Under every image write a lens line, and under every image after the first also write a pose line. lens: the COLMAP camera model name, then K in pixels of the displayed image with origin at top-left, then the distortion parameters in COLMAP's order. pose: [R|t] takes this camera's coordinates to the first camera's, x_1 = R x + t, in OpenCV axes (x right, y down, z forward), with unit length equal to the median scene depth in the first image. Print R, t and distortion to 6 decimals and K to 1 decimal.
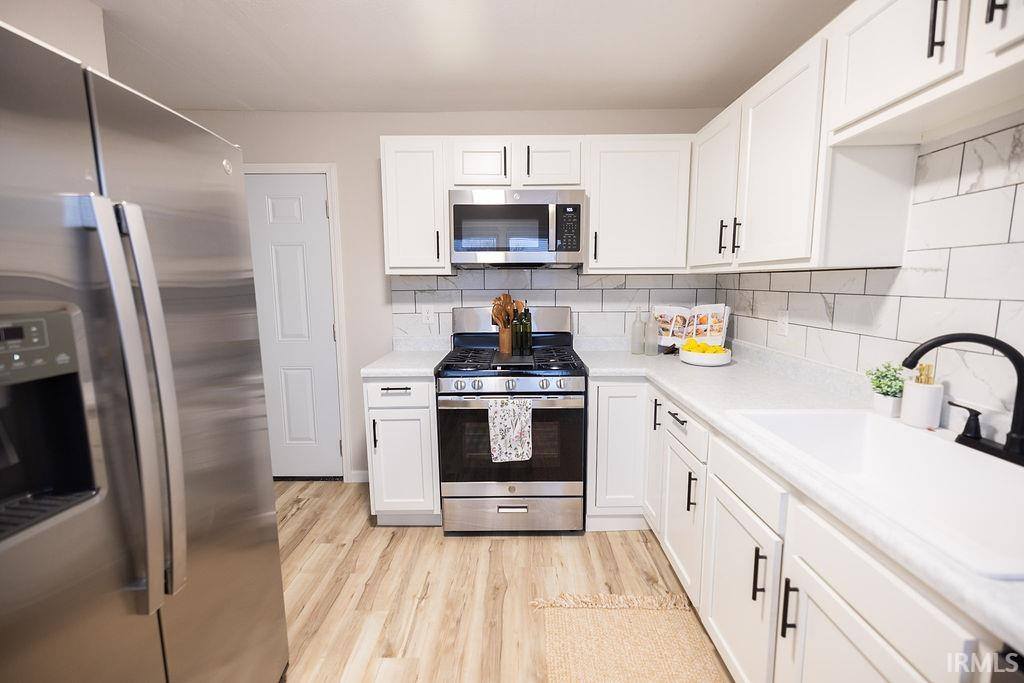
lens RADIAL K [[435.6, 0, 506.9], [0, 435.6, 339.2], [0, 0, 1]] dist [-0.000271, 0.000101]
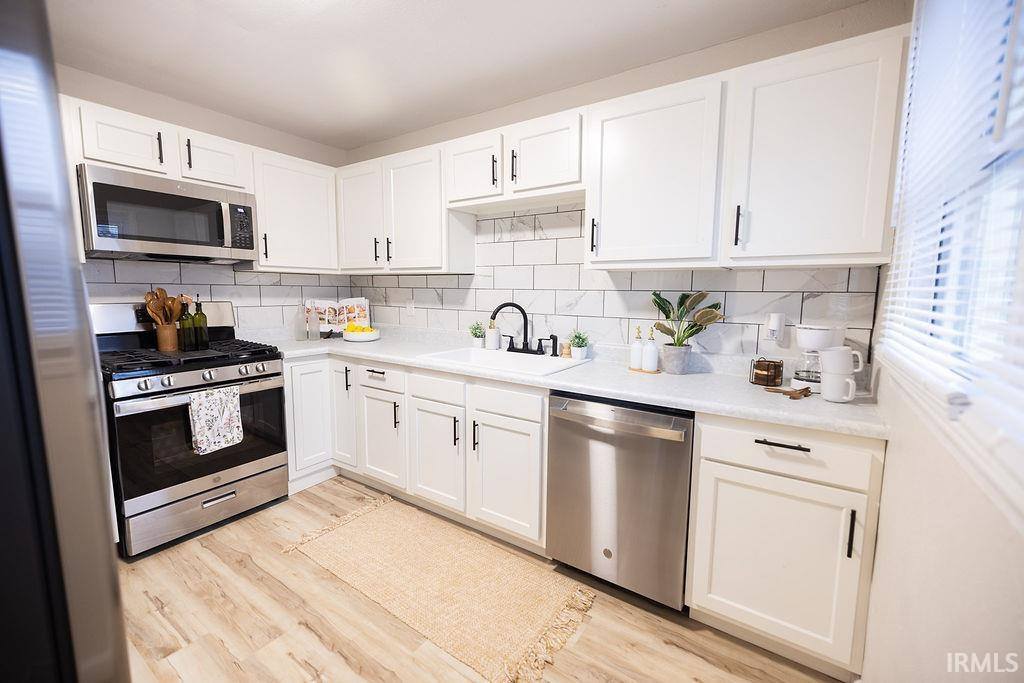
lens RADIAL K [[435.6, 0, 506.9], [0, 435.6, 339.2], [0, 0, 1]] dist [-0.000271, 0.000101]
pose [[0.561651, -0.081614, 0.823339, -0.440542], [0.090704, 0.995199, 0.036775, 0.045467], [-0.822387, 0.054026, 0.566357, -0.153610]]
